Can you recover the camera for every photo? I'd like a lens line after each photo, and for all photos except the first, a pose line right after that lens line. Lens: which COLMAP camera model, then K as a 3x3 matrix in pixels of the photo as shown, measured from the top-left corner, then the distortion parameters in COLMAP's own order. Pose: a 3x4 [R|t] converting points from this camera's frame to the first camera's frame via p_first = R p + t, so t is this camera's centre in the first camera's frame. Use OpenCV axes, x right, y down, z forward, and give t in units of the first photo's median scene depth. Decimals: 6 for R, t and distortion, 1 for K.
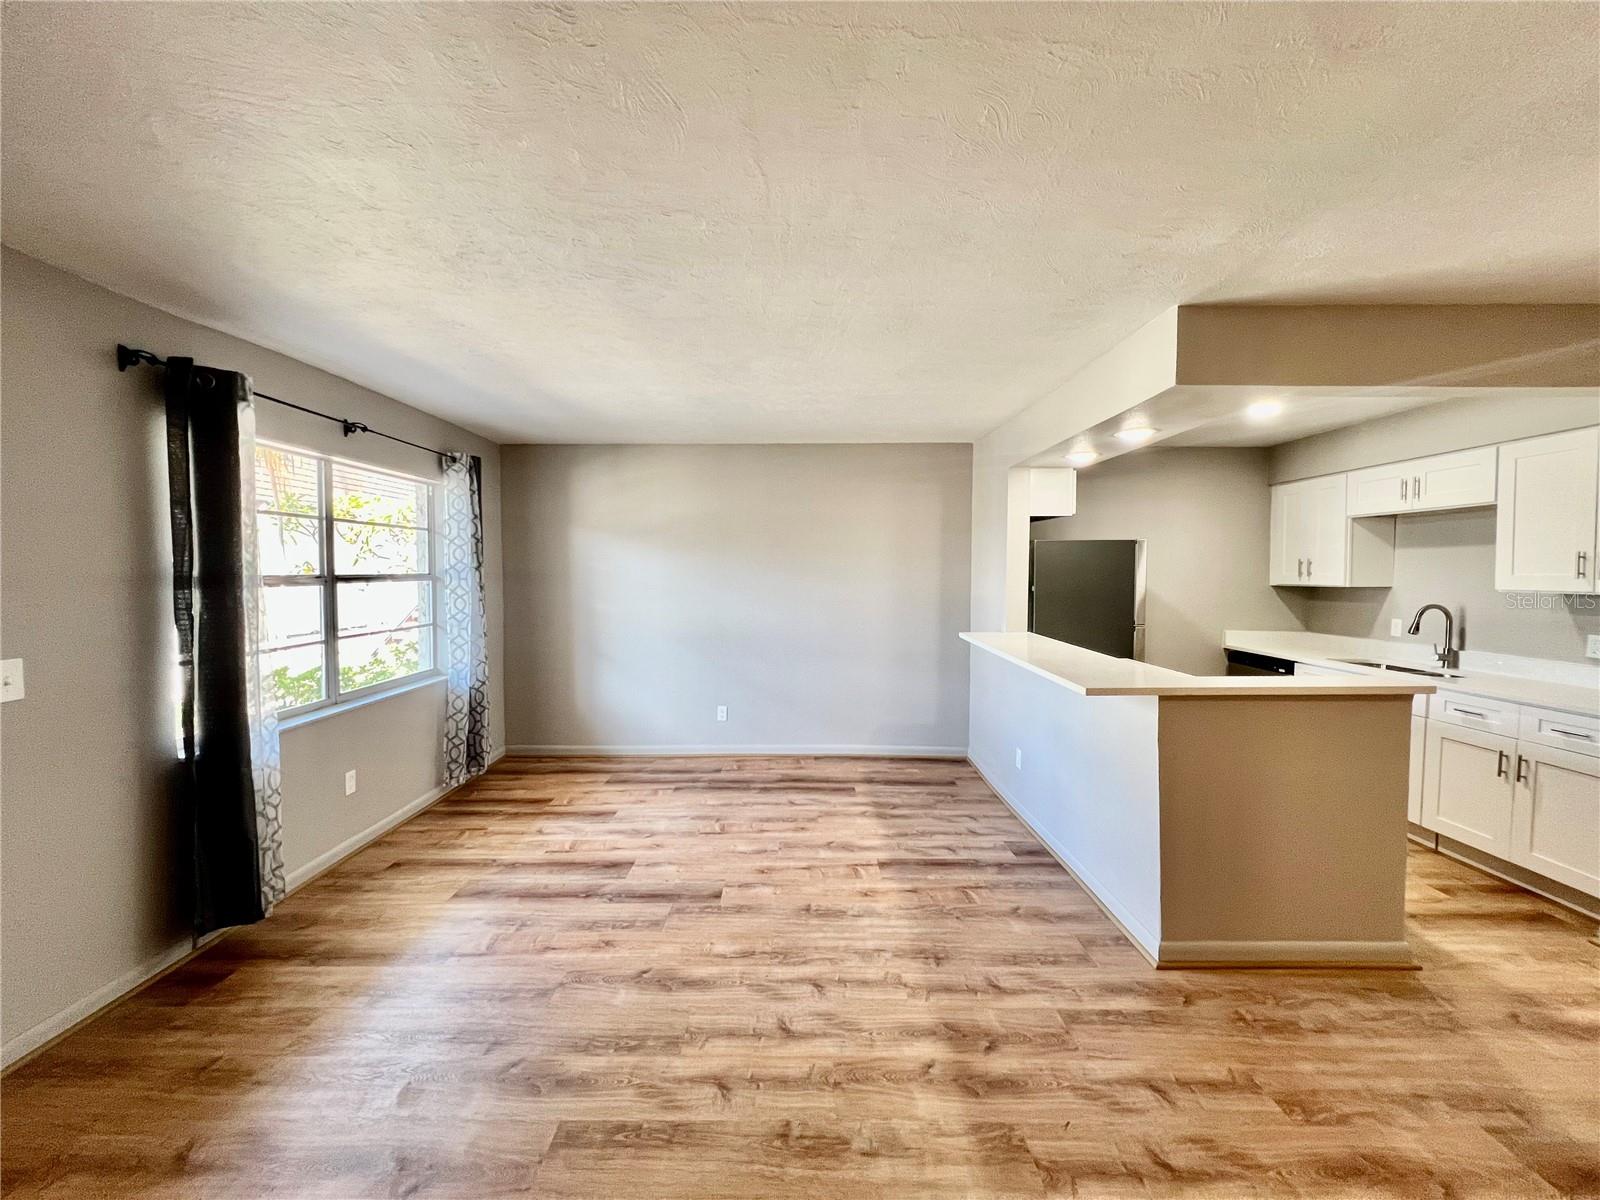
lens RADIAL K [[637.9, 0, 795.2], [0, 637.9, 596.9], [0, 0, 1]] dist [-0.000094, 0.000213]
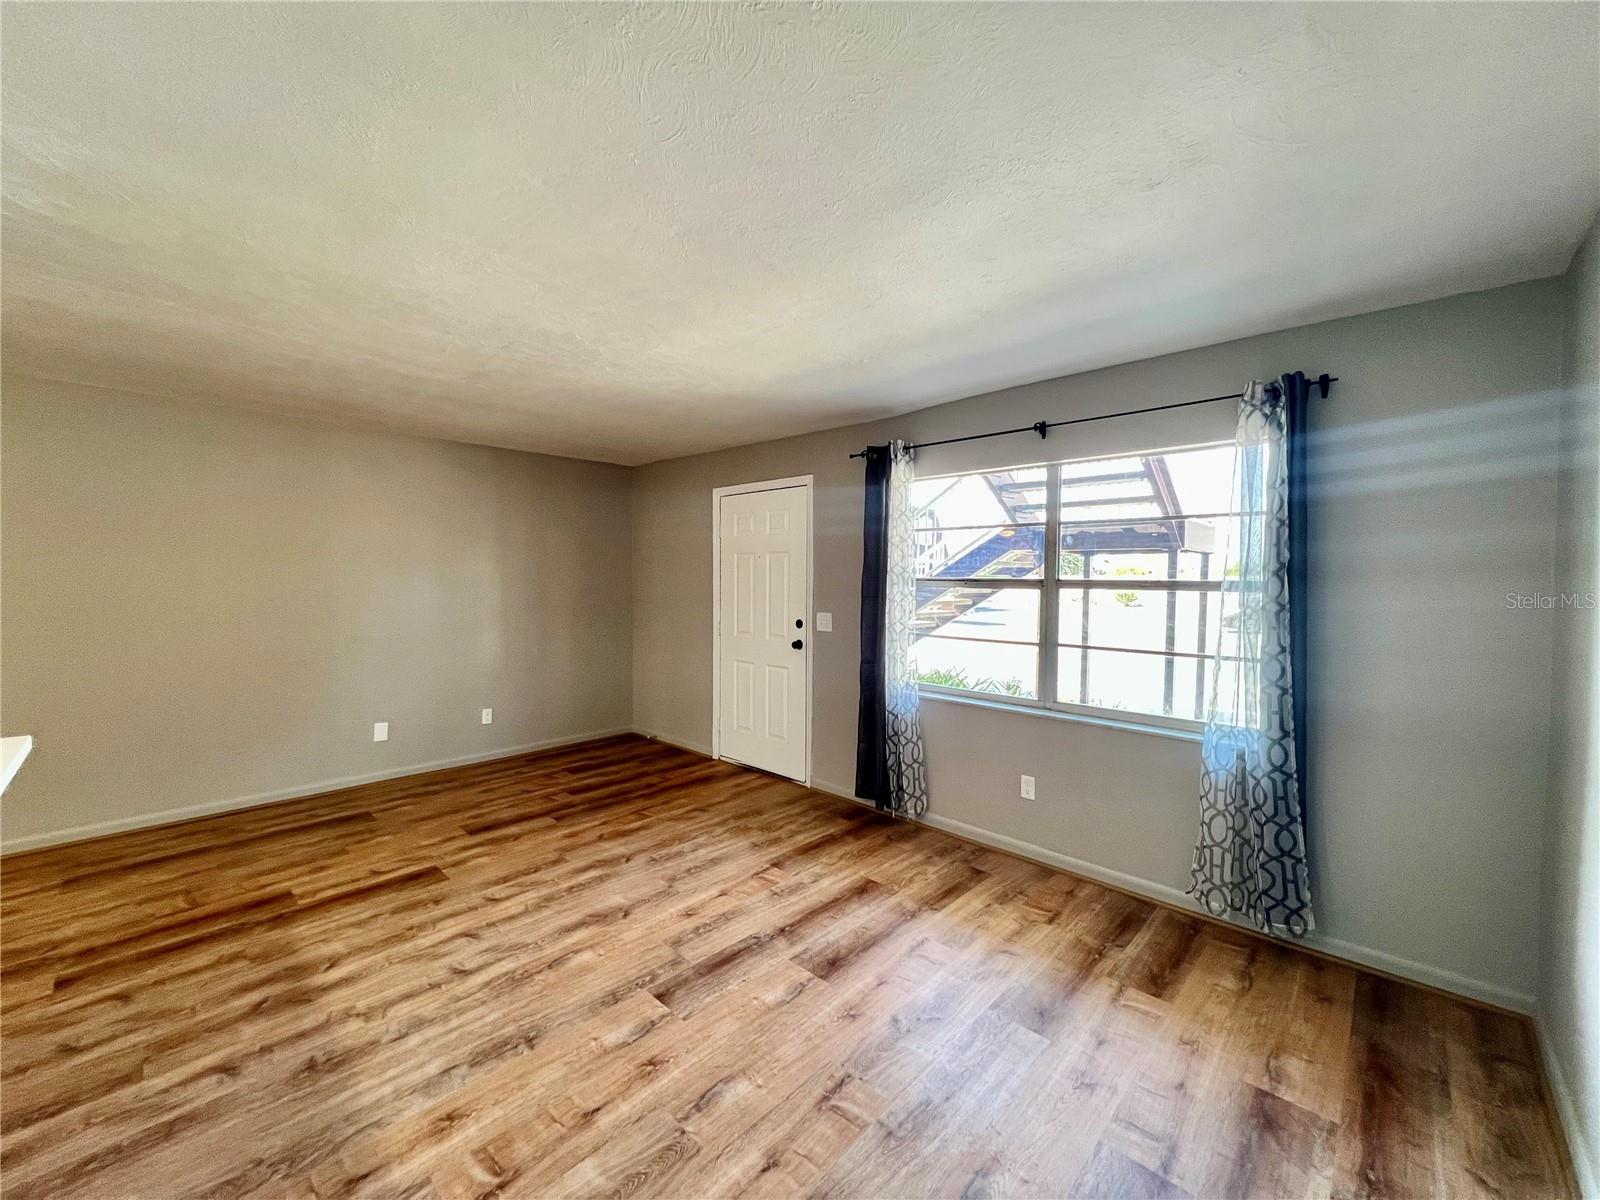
lens RADIAL K [[637.9, 0, 795.2], [0, 637.9, 596.9], [0, 0, 1]] dist [-0.000094, 0.000213]
pose [[-0.688245, 0.013338, -0.725356, 0.289070], [-0.043641, 0.997259, 0.059746, -0.053082], [0.724165, 0.072775, -0.685776, 1.482666]]
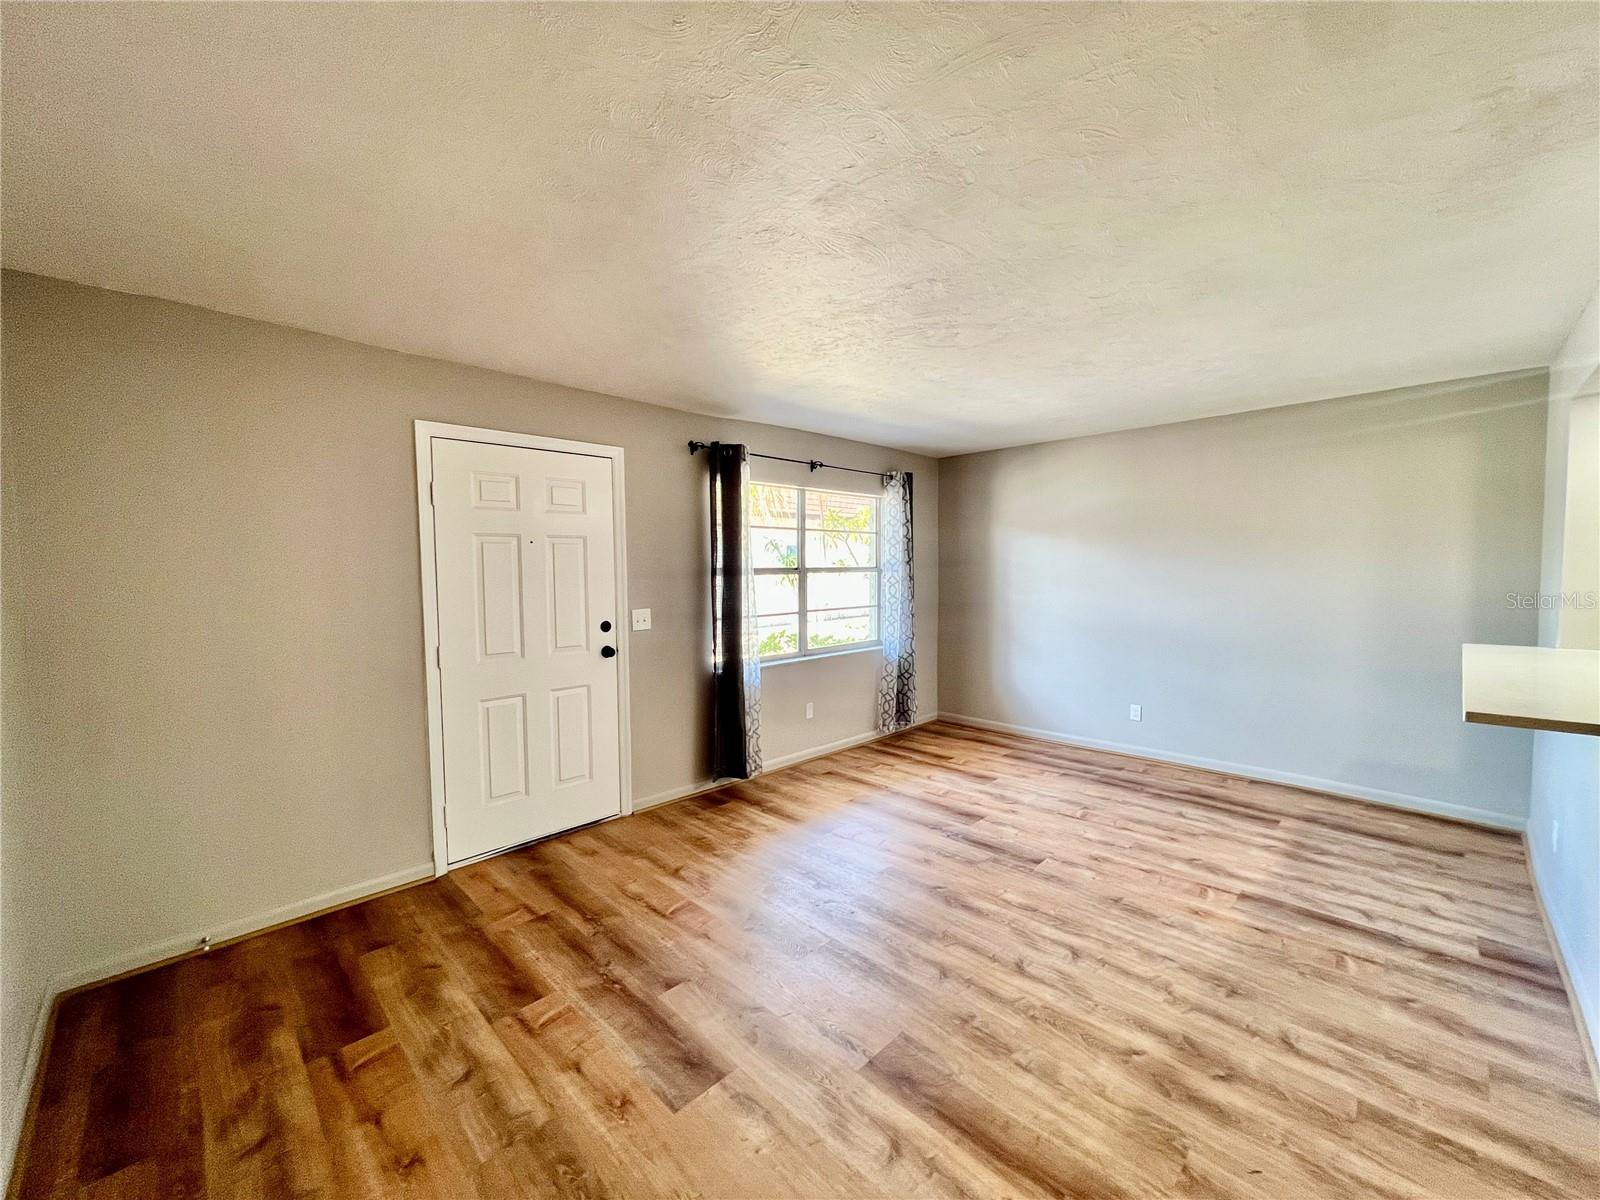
lens RADIAL K [[637.9, 0, 795.2], [0, 637.9, 596.9], [0, 0, 1]] dist [-0.000094, 0.000213]
pose [[0.705260, 0.025864, -0.708477, 0.317851], [-0.022150, 0.999650, 0.014444, 0.012722], [0.708603, 0.005505, 0.705586, -0.050820]]
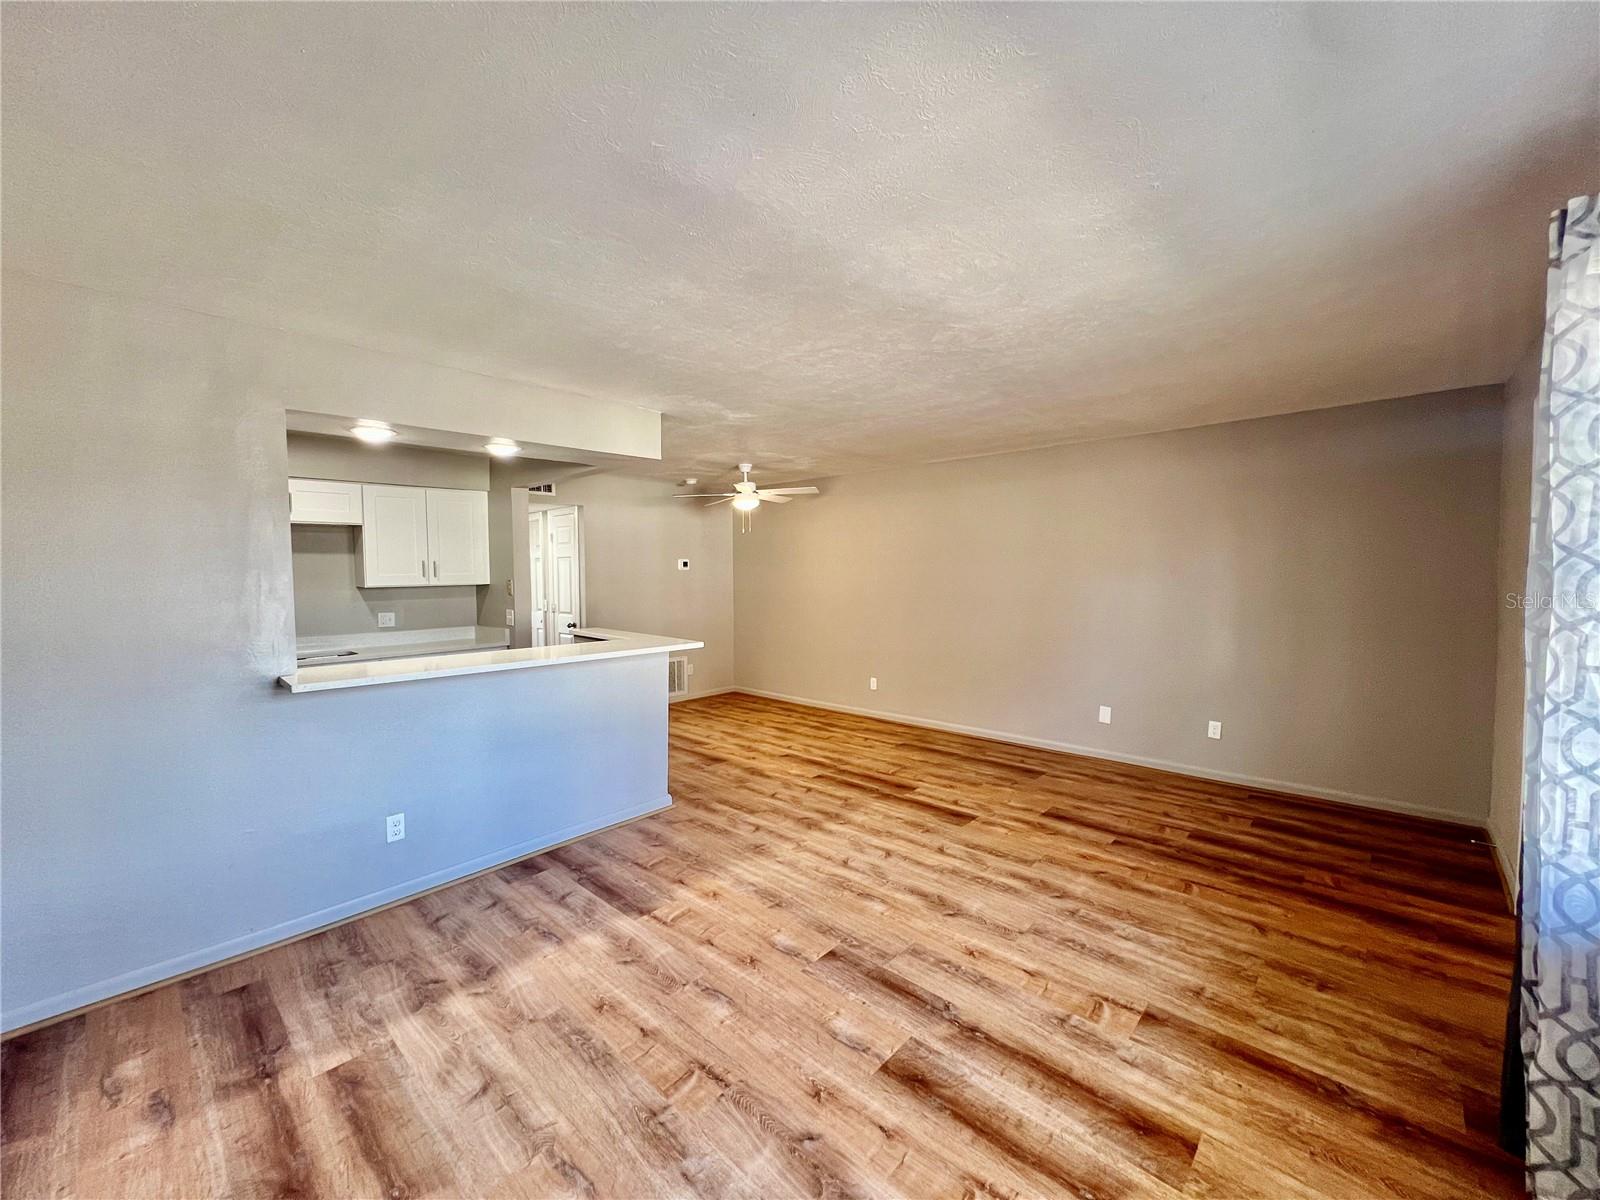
lens RADIAL K [[637.9, 0, 795.2], [0, 637.9, 596.9], [0, 0, 1]] dist [-0.000094, 0.000213]
pose [[-0.732971, -0.024611, 0.679814, -0.602040], [0.038295, 0.996268, 0.077357, -0.065314], [-0.679181, 0.082734, -0.729293, 1.491927]]
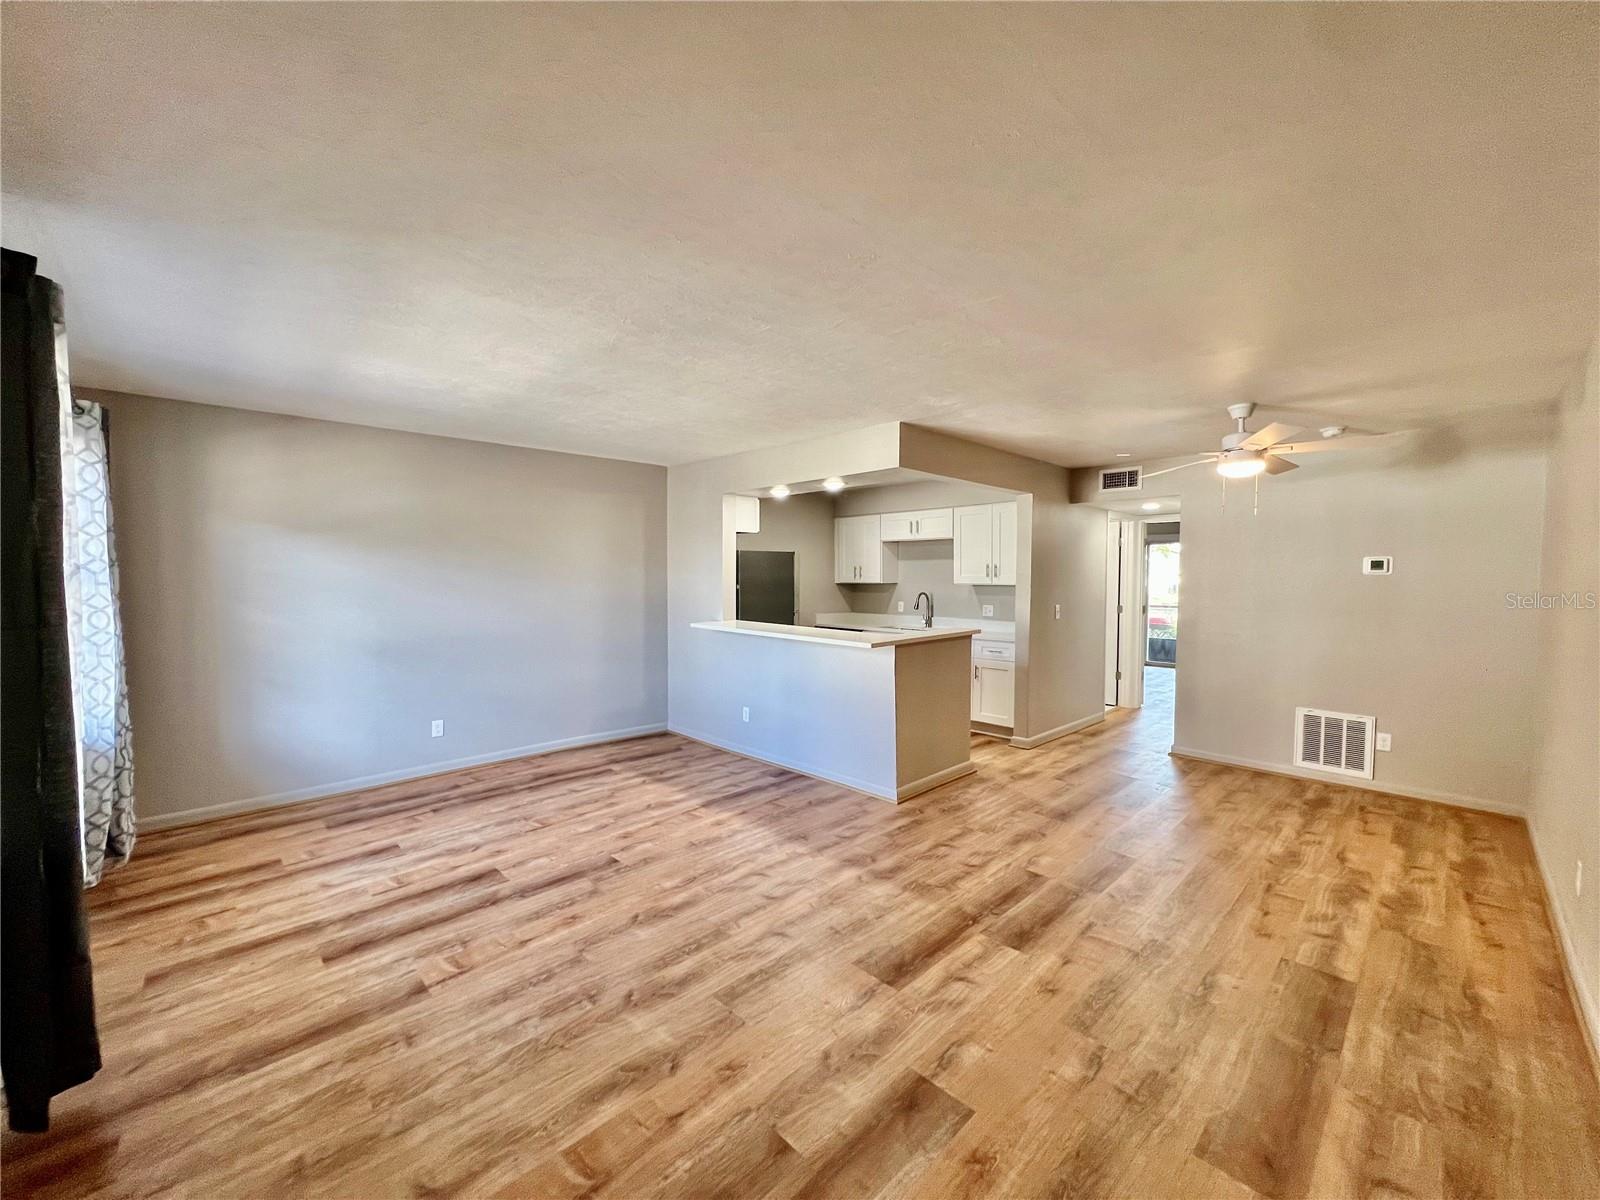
lens RADIAL K [[637.9, 0, 795.2], [0, 637.9, 596.9], [0, 0, 1]] dist [-0.000094, 0.000213]
pose [[0.714377, -0.024709, 0.699325, -0.620876], [0.029317, 0.999556, 0.005369, 0.005194], [-0.699147, 0.016667, 0.714784, -0.034037]]
